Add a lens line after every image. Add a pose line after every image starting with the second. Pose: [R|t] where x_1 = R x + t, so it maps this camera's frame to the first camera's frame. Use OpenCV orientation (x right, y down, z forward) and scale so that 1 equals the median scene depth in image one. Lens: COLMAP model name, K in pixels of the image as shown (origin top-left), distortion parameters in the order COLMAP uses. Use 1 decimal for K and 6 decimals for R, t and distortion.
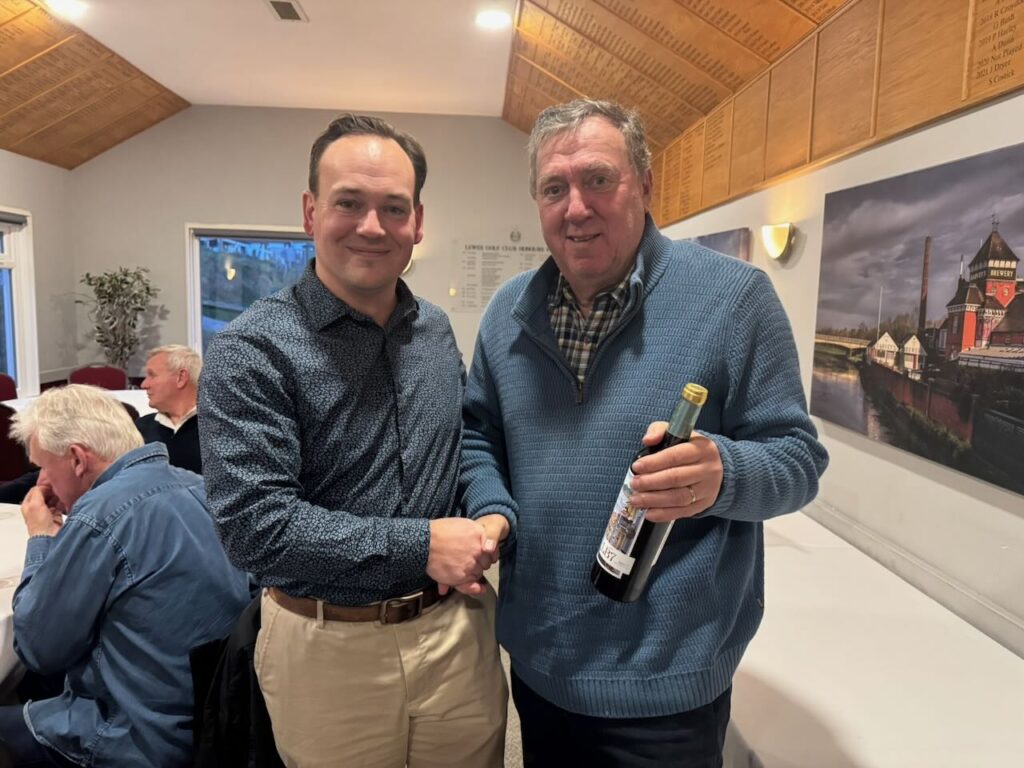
lens RADIAL K [[718.8, 0, 512.0], [0, 718.8, 384.0], [0, 0, 1]] dist [0.007431, -0.031649]
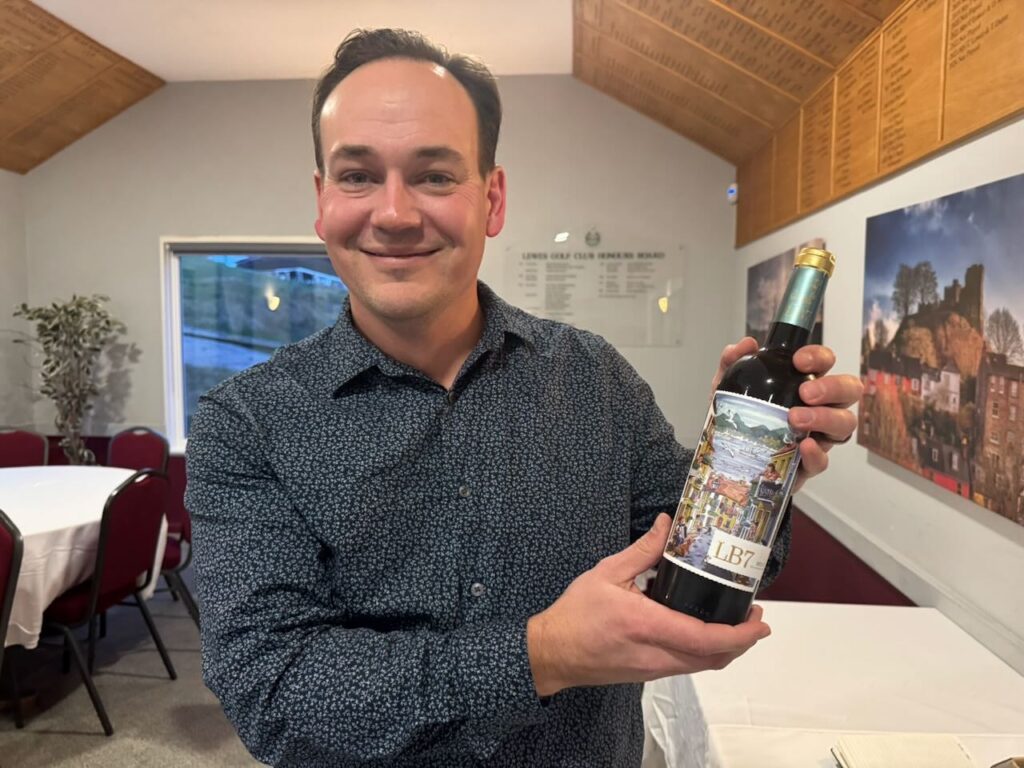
lens RADIAL K [[718.8, 0, 512.0], [0, 718.8, 384.0], [0, 0, 1]] dist [0.007431, -0.031649]
pose [[0.991365, -0.008215, -0.130874, 0.018373], [0.003425, 0.999317, -0.036785, -0.038329], [0.131087, 0.036019, 0.990716, 0.307397]]
